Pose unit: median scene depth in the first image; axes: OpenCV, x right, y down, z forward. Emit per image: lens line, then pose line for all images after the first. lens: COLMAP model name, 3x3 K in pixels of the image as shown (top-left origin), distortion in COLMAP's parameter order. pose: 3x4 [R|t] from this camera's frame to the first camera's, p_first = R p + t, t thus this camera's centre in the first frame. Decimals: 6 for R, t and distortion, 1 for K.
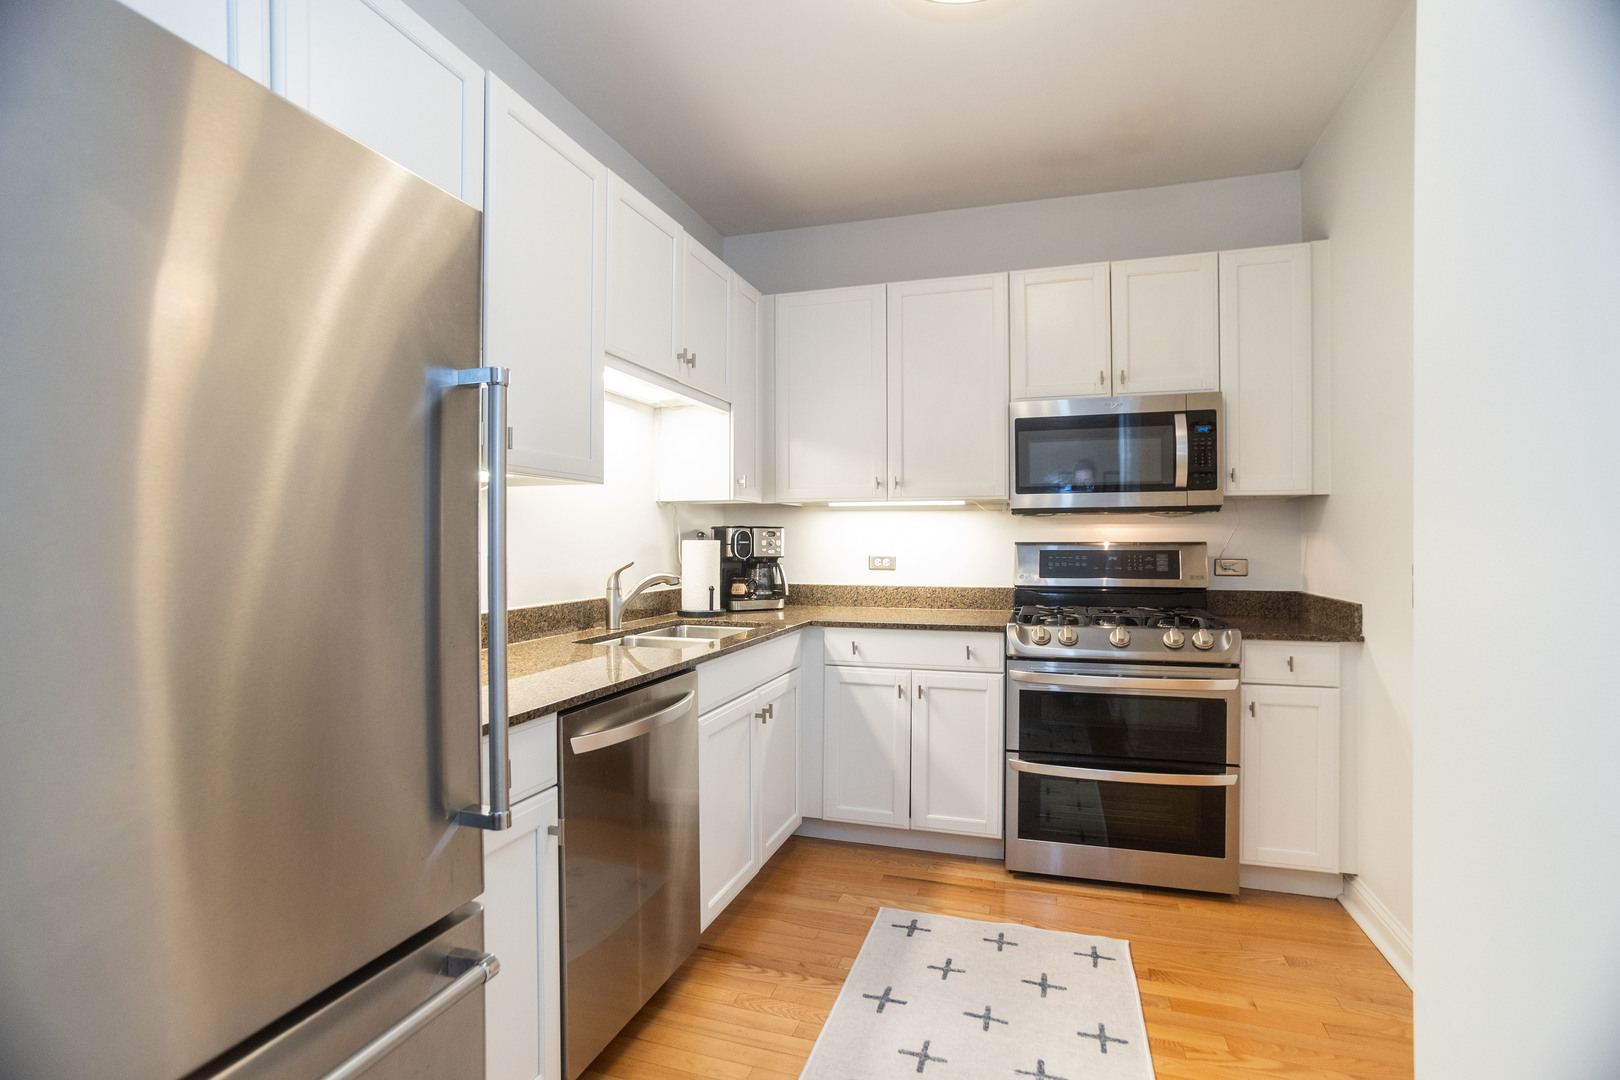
lens RADIAL K [[793.5, 0, 810.0], [0, 793.5, 540.0], [0, 0, 1]] dist [-0.001485, 0.000298]
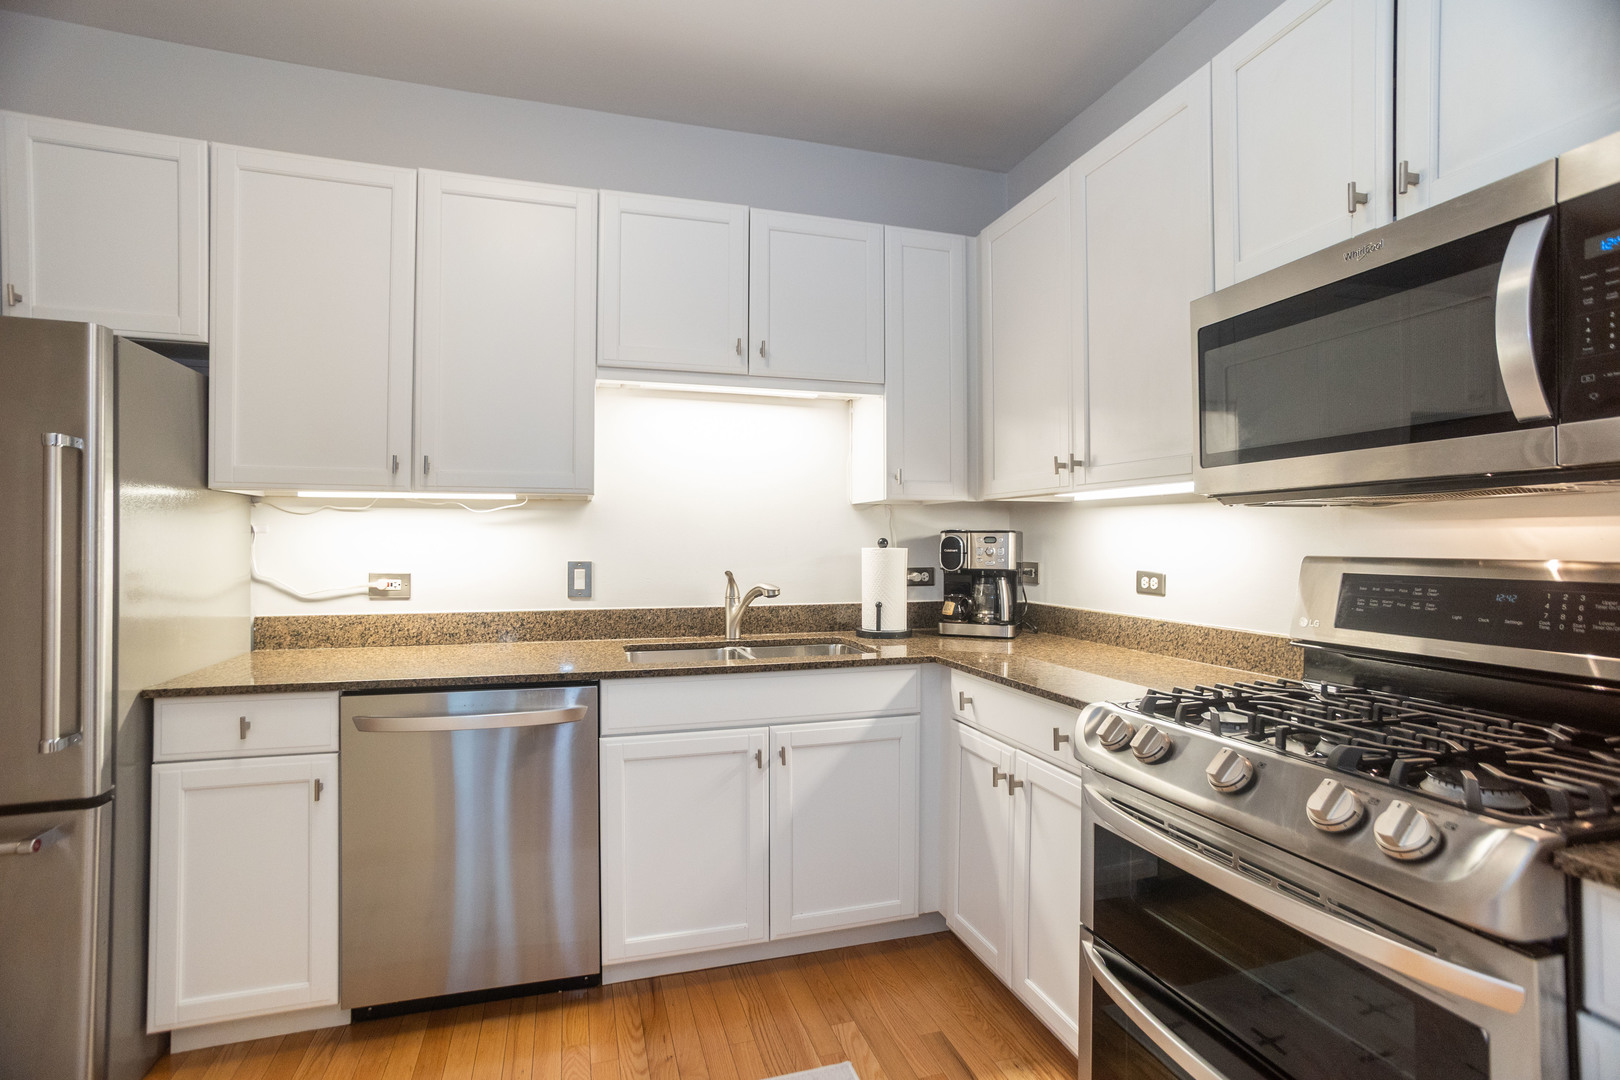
lens RADIAL K [[793.5, 0, 810.0], [0, 793.5, 540.0], [0, 0, 1]] dist [-0.001485, 0.000298]
pose [[0.561229, 0.001138, -0.827660, 0.521328], [0.003413, 0.999987, 0.003690, -0.011072], [0.827654, -0.004896, 0.561218, 0.445774]]
